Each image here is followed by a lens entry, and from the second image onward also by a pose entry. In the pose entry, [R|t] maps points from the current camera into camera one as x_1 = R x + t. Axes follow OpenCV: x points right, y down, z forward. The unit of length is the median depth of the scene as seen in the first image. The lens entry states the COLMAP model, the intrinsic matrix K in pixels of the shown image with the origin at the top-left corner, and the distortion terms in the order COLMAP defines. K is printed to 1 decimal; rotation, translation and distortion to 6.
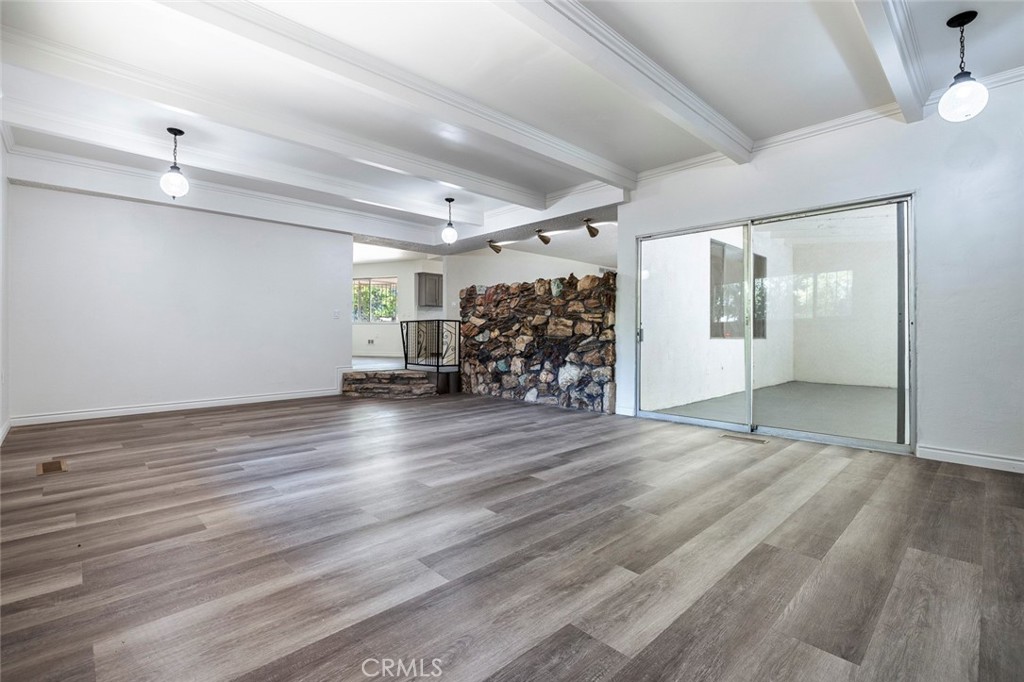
lens RADIAL K [[461.1, 0, 510.6], [0, 461.1, 334.0], [0, 0, 1]] dist [-0.001668, 0.000176]
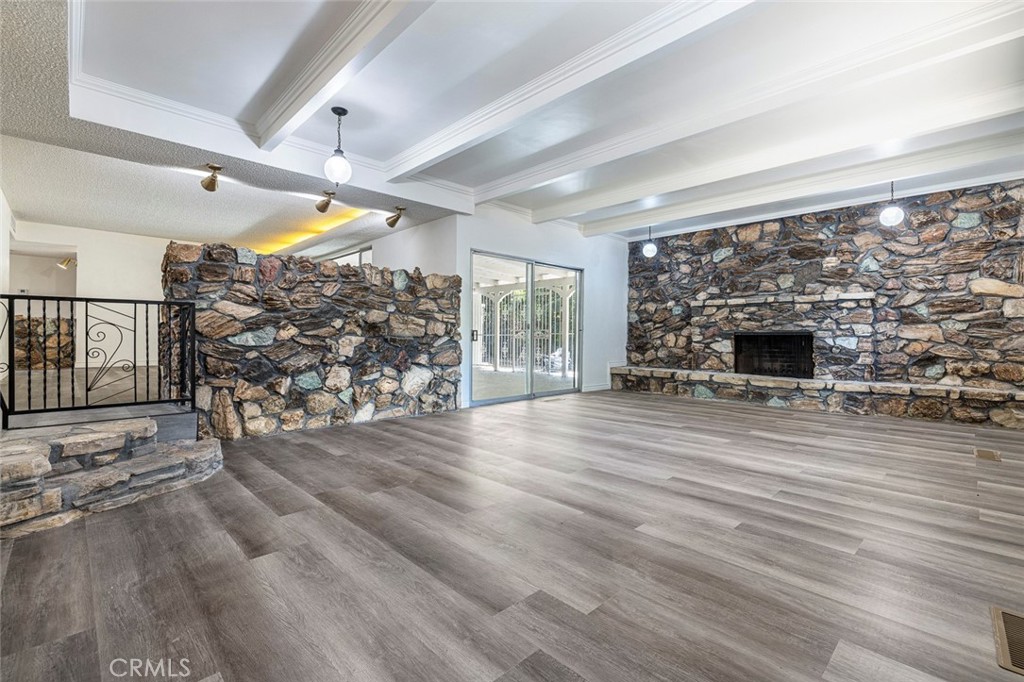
lens RADIAL K [[461.1, 0, 510.4], [0, 461.1, 342.7], [0, 0, 1]] dist [-0.001668, 0.000176]
pose [[-0.003768, -0.016571, 0.999856, -0.749720], [-0.006716, 0.999841, 0.016545, 0.000556], [-0.999970, -0.006652, -0.003879, 0.785028]]
